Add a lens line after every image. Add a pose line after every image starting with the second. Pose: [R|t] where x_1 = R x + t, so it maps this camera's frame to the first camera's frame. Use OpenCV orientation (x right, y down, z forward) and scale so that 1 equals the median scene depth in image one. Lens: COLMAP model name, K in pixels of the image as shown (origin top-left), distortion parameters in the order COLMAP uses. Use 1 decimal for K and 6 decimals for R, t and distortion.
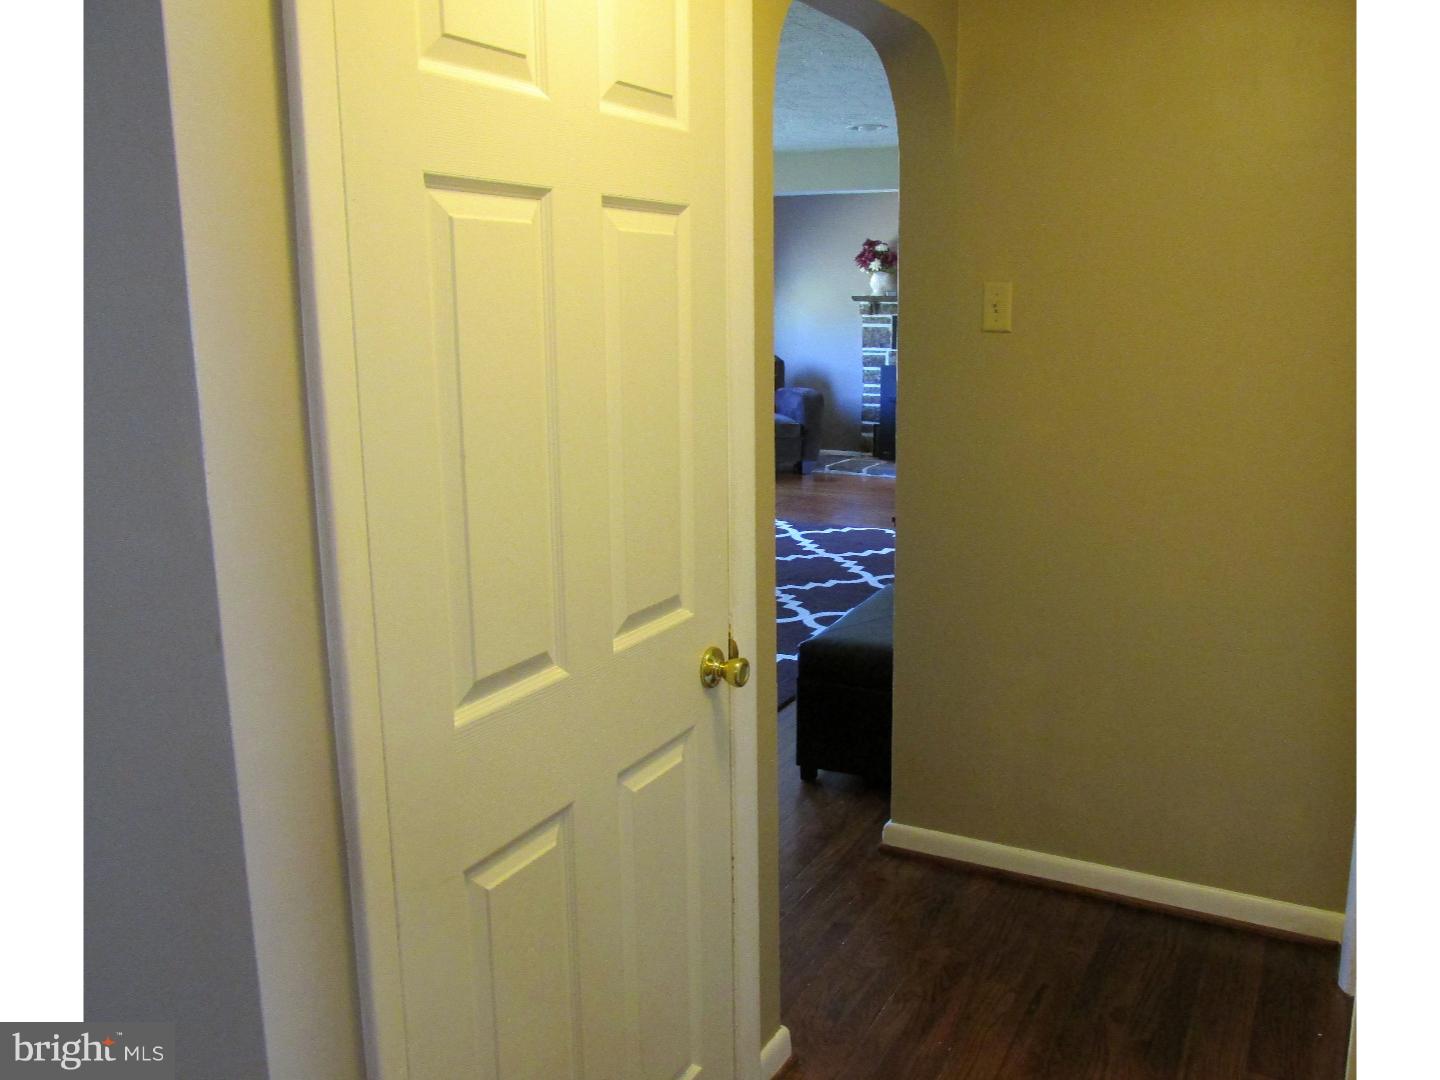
lens RADIAL K [[1206.7, 0, 723.6], [0, 1206.7, 531.8], [0, 0, 1]] dist [-0.027506, 0.003343]
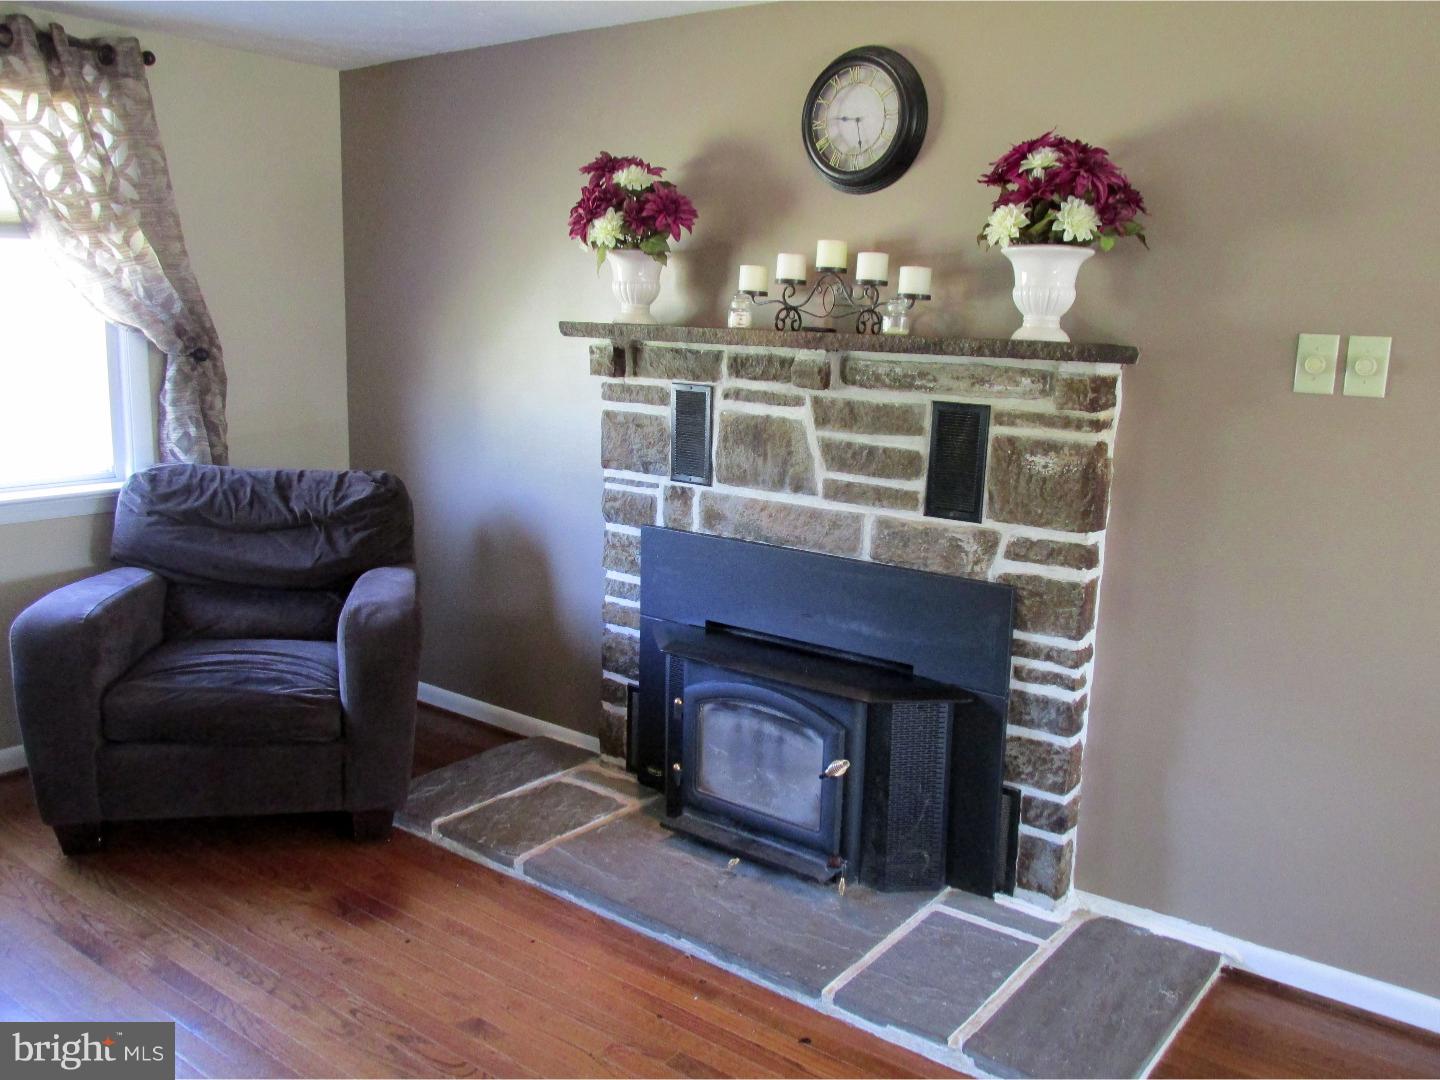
lens RADIAL K [[1206.7, 0, 729.1], [0, 1206.7, 542.3], [0, 0, 1]] dist [-0.027506, 0.003343]
pose [[0.990492, 0.061744, -0.122938, 0.198333], [-0.064444, 0.997757, -0.018107, -0.128387], [0.121544, 0.025857, 0.992249, 0.660597]]
